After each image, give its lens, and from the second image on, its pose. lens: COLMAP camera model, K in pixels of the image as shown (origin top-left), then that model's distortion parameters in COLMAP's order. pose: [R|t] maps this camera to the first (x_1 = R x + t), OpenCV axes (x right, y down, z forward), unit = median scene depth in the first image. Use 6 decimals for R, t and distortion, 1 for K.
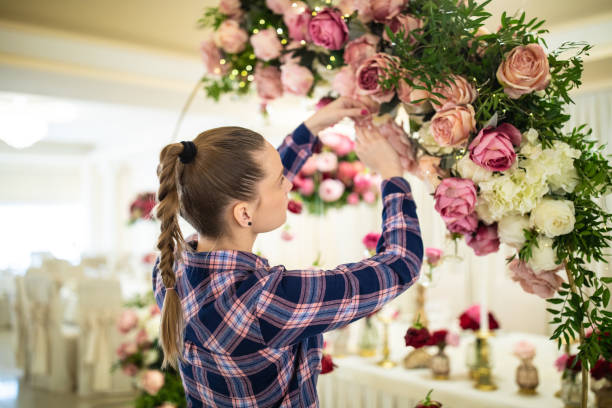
lens RADIAL K [[580.0, 0, 306.0], [0, 580.0, 204.0], [0, 0, 1]] dist [-0.035417, -0.007322]
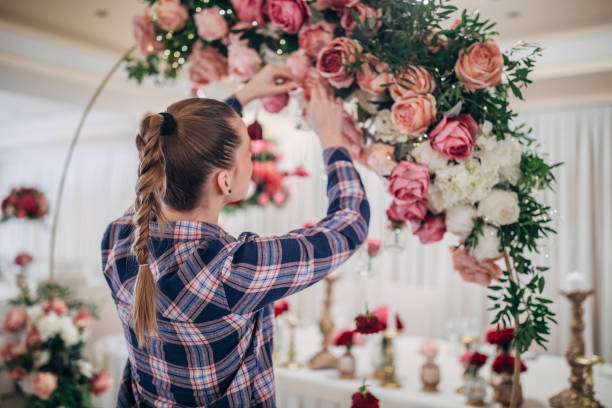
lens RADIAL K [[580.0, 0, 306.0], [0, 580.0, 204.0], [0, 0, 1]] dist [-0.035417, -0.007322]
pose [[0.975876, 0.047586, 0.213076, -0.134914], [-0.042499, 0.998693, -0.028397, 0.058747], [-0.214149, 0.018657, 0.976623, 0.039309]]
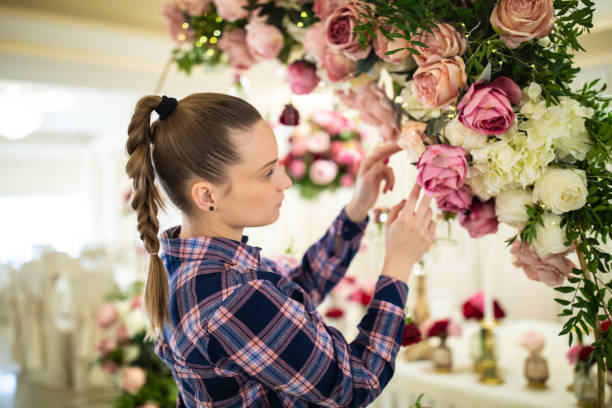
lens RADIAL K [[580.0, 0, 306.0], [0, 580.0, 204.0], [0, 0, 1]] dist [-0.035417, -0.007322]
pose [[0.999670, -0.019556, -0.016646, 0.069037], [0.019905, 0.999579, 0.021119, 0.017450], [0.016226, -0.021444, 0.999638, 0.150588]]
